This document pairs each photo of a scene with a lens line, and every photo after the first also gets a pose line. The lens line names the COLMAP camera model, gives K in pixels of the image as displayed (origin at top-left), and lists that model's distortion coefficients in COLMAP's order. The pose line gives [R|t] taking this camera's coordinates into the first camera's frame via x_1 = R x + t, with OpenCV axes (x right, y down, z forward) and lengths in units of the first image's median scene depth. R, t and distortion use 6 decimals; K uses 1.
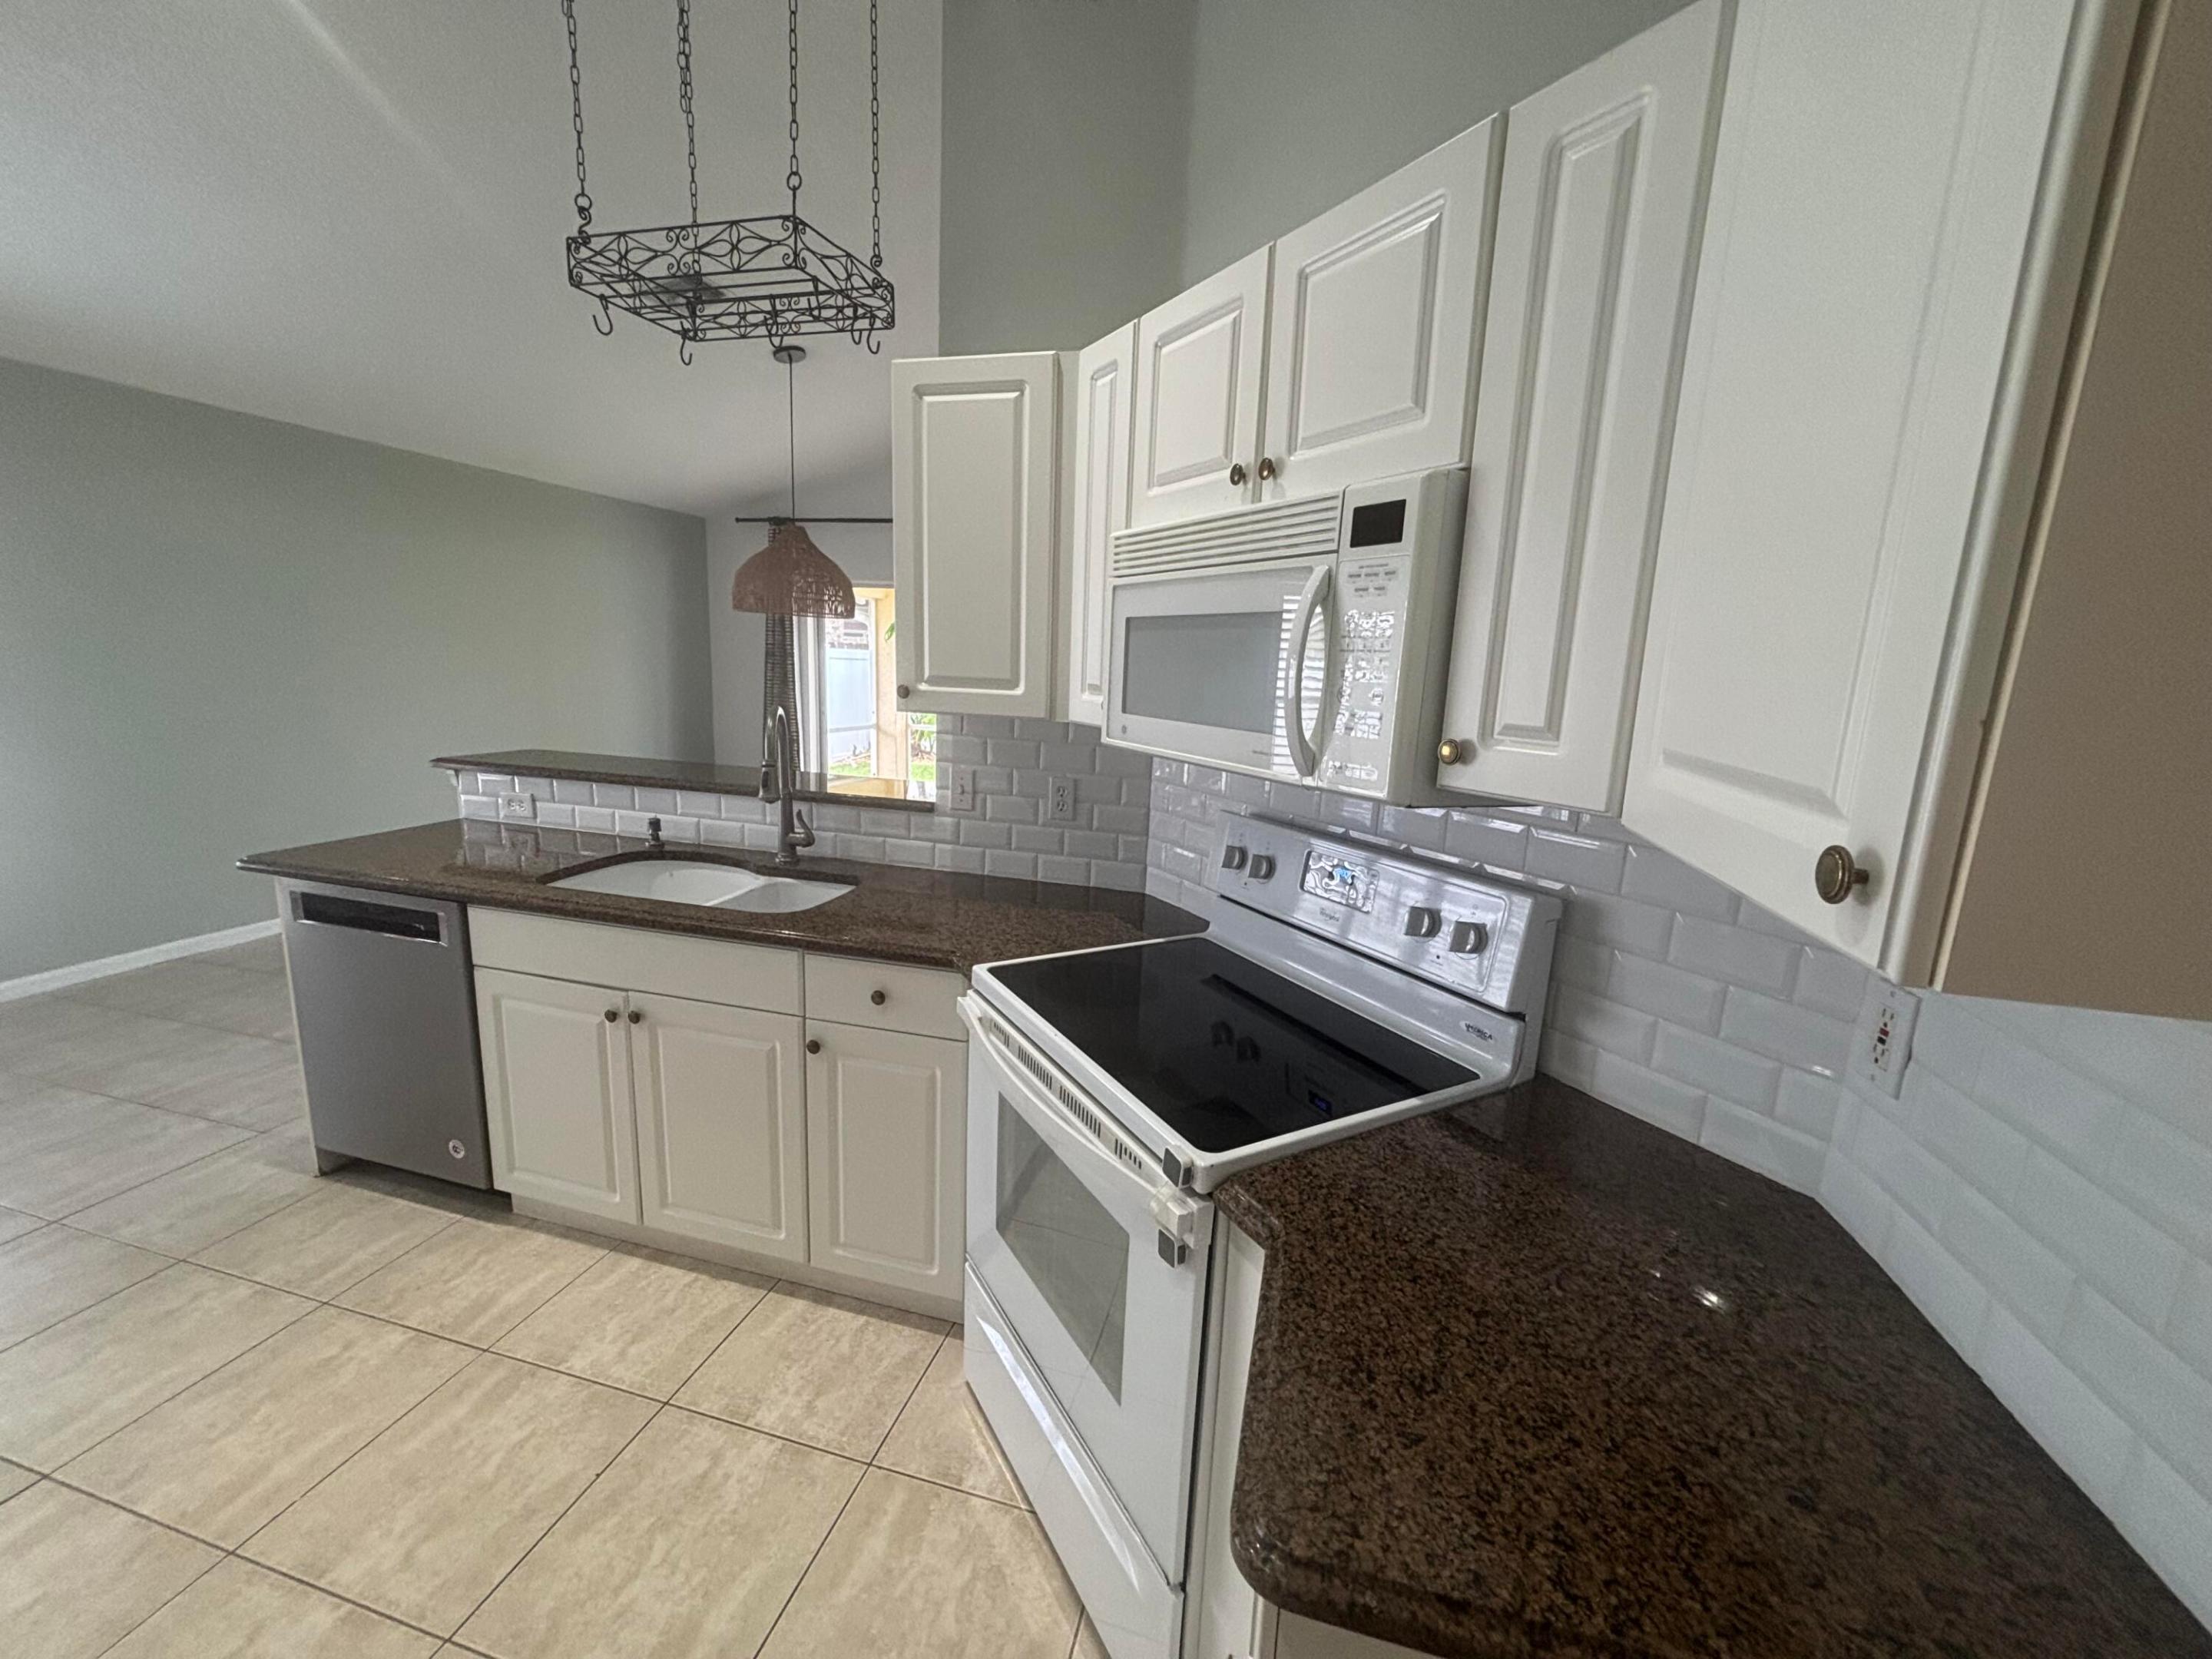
lens RADIAL K [[895.9, 0, 1085.2], [0, 895.9, 824.7], [0, 0, 1]] dist [0.006357, 0.003012]
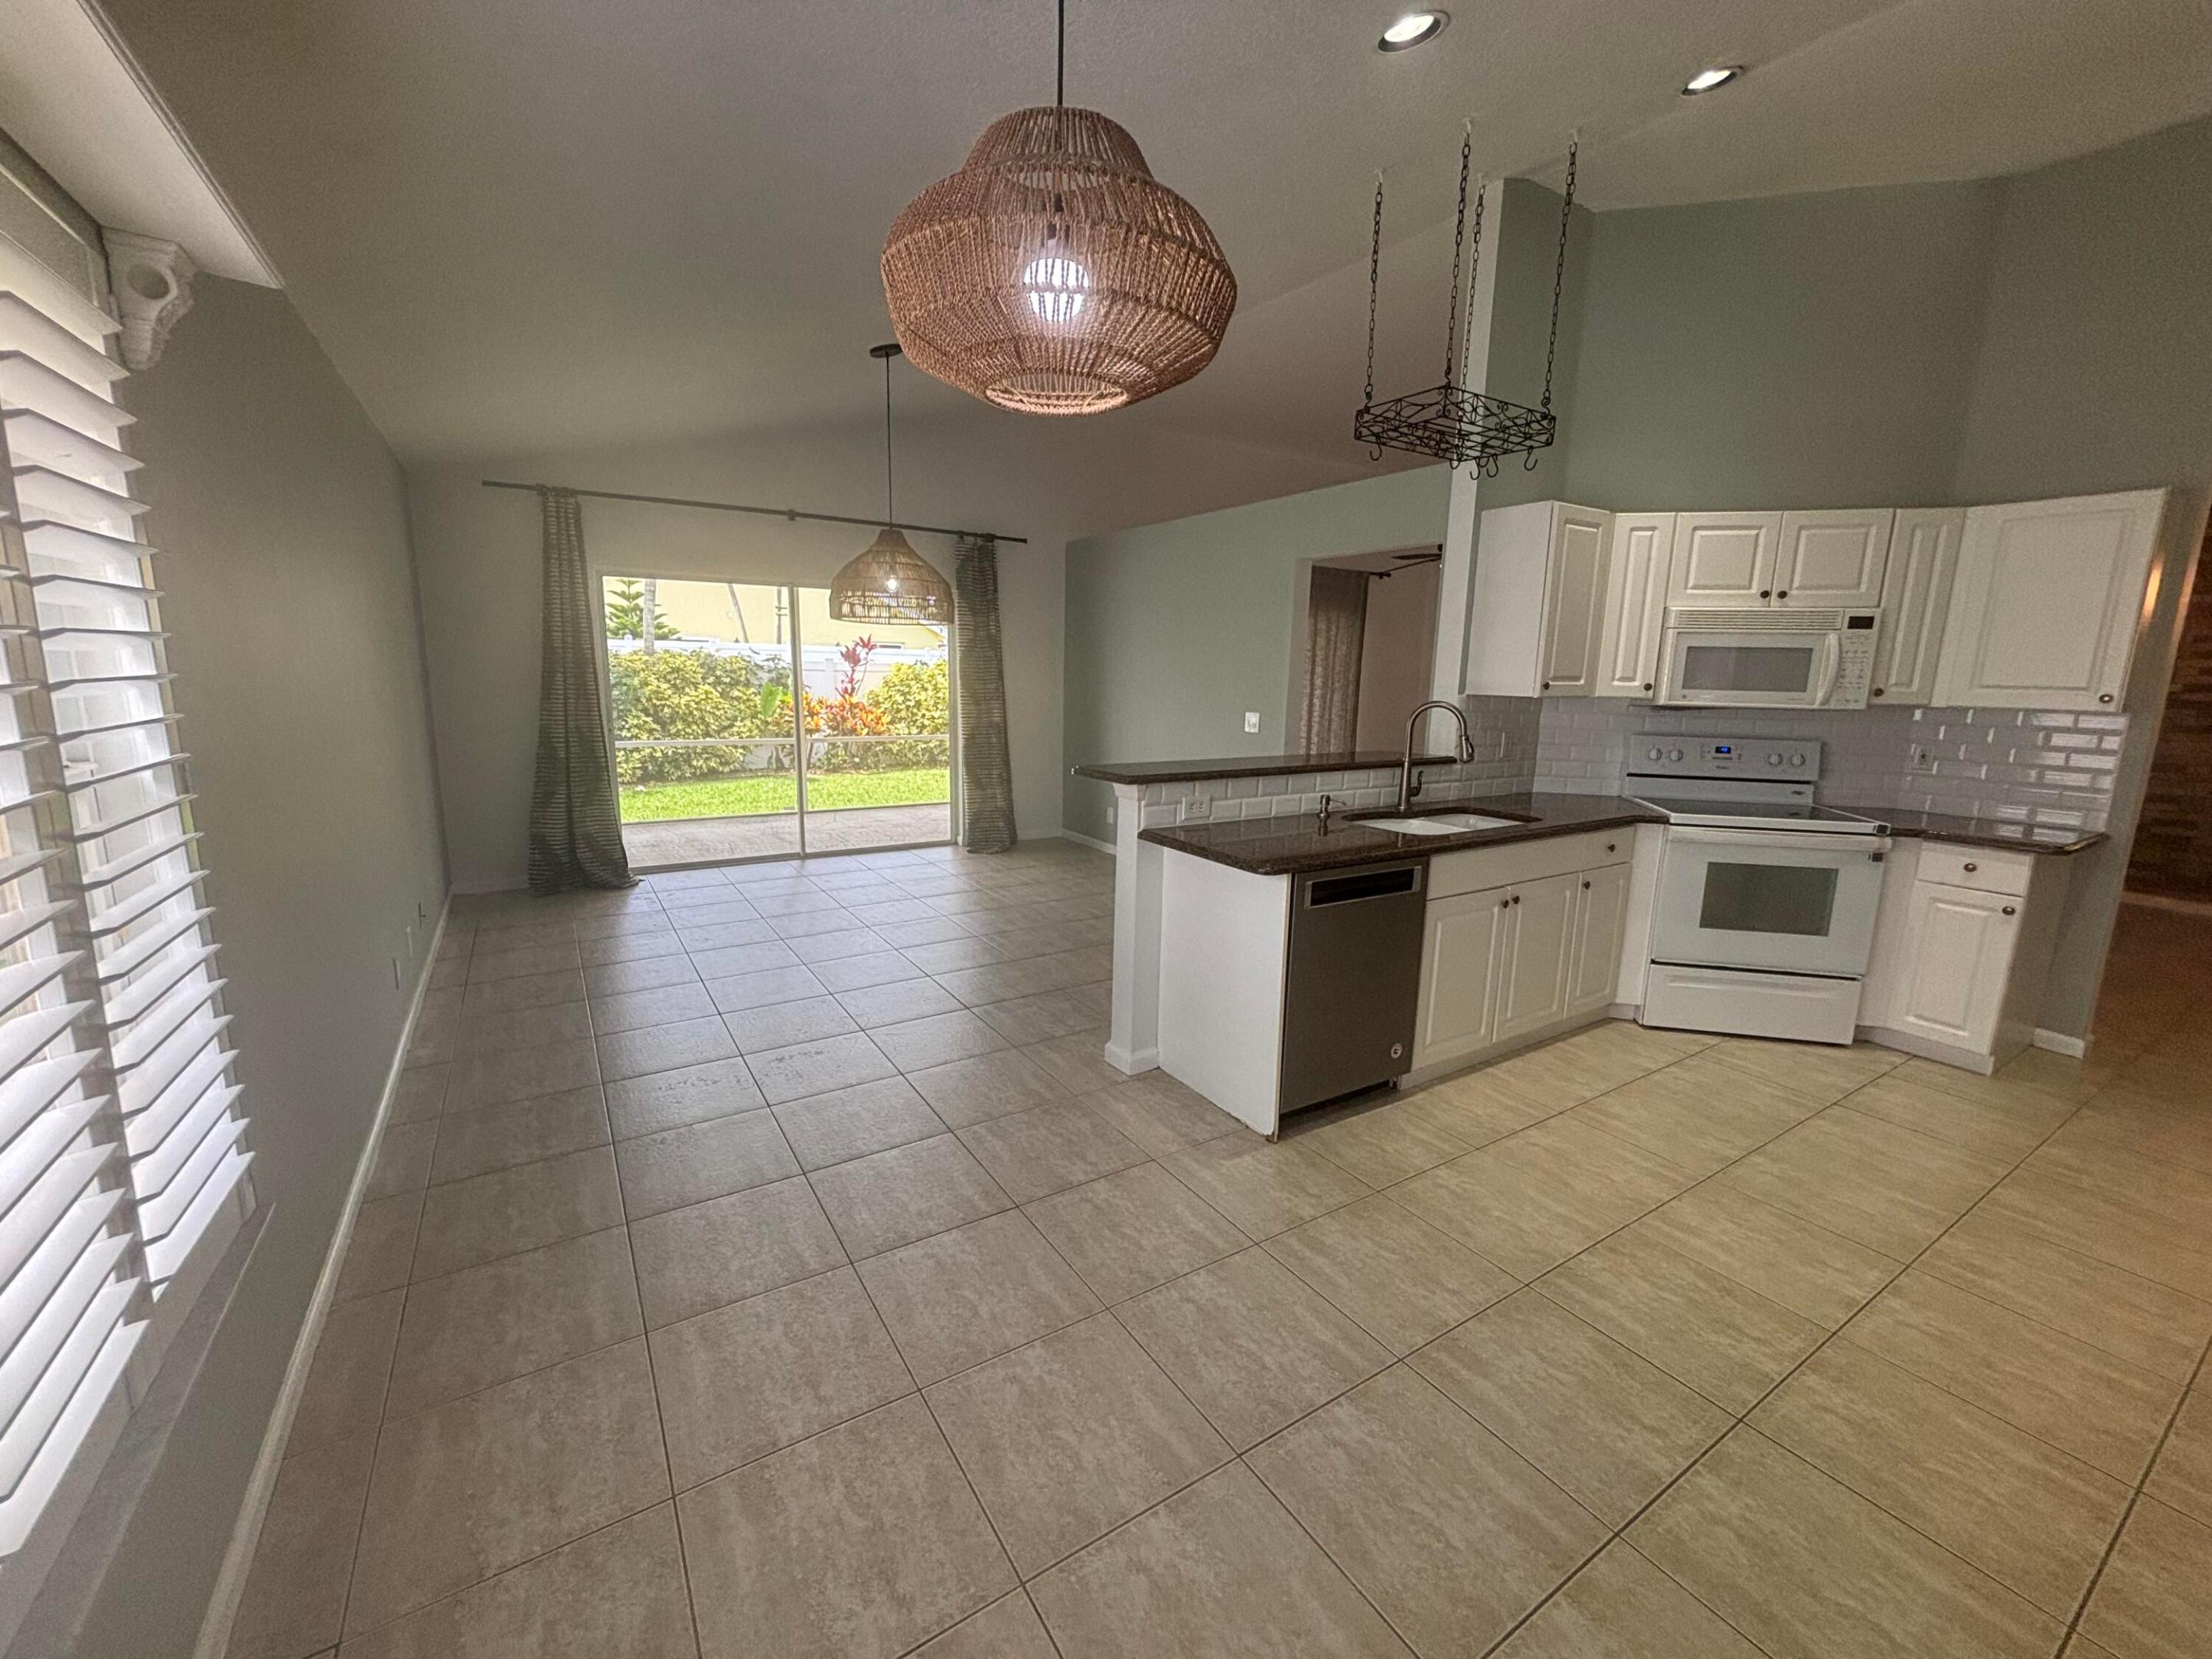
lens RADIAL K [[895.9, 0, 1108.2], [0, 895.9, 824.7], [0, 0, 1]] dist [0.006357, 0.003012]
pose [[0.658565, -0.154797, 0.736430, -2.089762], [0.144461, 0.986419, 0.078157, -0.140391], [-0.738527, 0.054913, 0.671984, 0.460410]]
